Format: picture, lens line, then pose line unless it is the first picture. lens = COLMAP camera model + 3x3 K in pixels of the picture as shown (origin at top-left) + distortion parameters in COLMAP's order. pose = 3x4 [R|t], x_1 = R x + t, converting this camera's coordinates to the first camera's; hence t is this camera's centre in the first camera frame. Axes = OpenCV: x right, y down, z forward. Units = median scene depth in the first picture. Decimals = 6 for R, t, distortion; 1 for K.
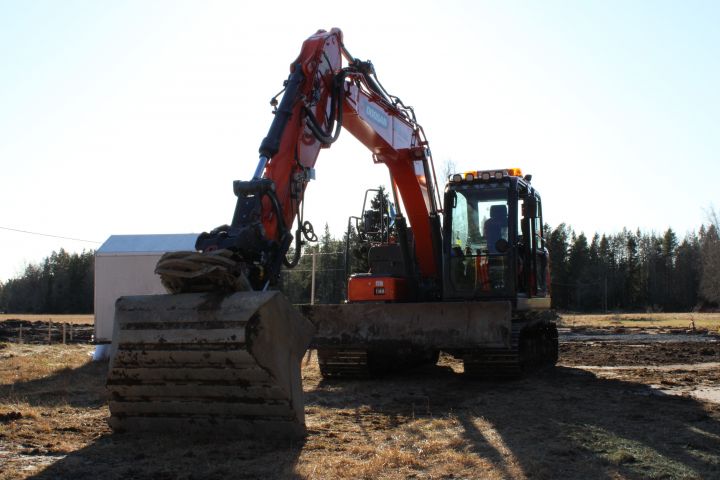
lens RADIAL K [[868.0, 0, 360.0], [0, 868.0, 240.0], [0, 0, 1]] dist [-0.000883, 0.000228]
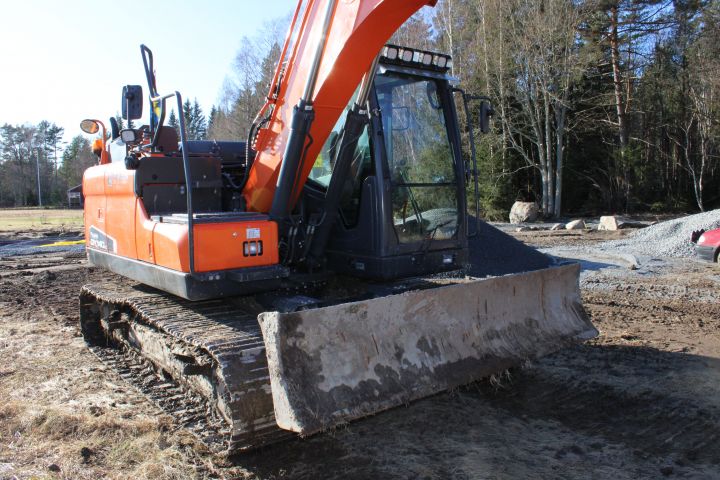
lens RADIAL K [[593.6, 0, 360.0], [0, 593.6, 240.0], [0, 0, 1]] dist [-0.151178, 0.097174]
pose [[0.520762, -0.064100, 0.851292, -0.271934], [-0.057492, 0.992280, 0.109886, 0.014337], [-0.851764, -0.106167, 0.513057, 0.879173]]
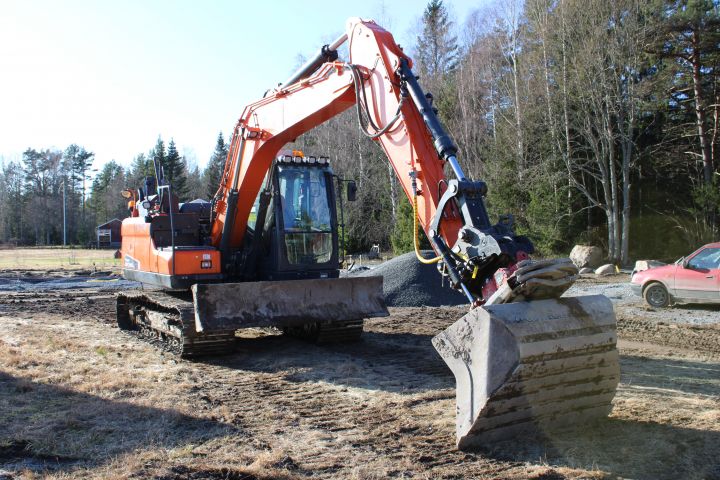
lens RADIAL K [[756.1, 0, 360.0], [0, 756.1, 240.0], [0, 0, 1]] dist [-0.107627, 0.015373]
pose [[0.626348, 0.001488, 0.779542, -0.614532], [-0.060427, 0.997082, 0.046649, -0.022666], [-0.777198, -0.076323, 0.624610, 0.373950]]
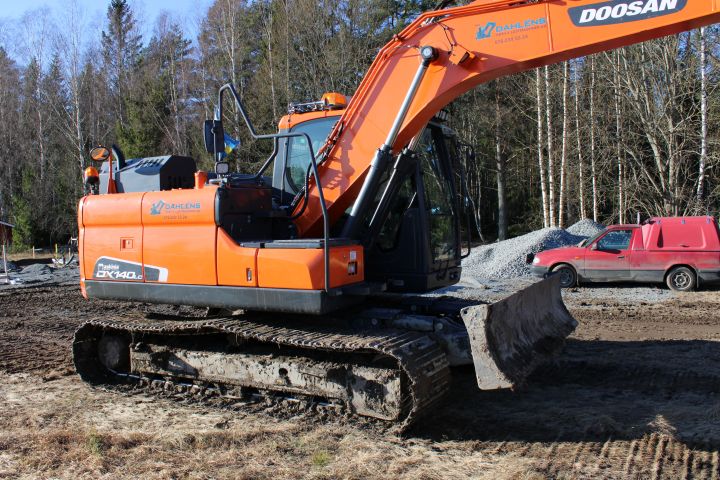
lens RADIAL K [[651.4, 0, 360.0], [0, 651.4, 240.0], [0, 0, 1]] dist [-0.101092, 0.011561]
pose [[0.138306, -0.020606, 0.990175, -0.480388], [-0.058512, 0.997867, 0.028939, 0.029921], [-0.988660, -0.061939, 0.136805, 1.066887]]
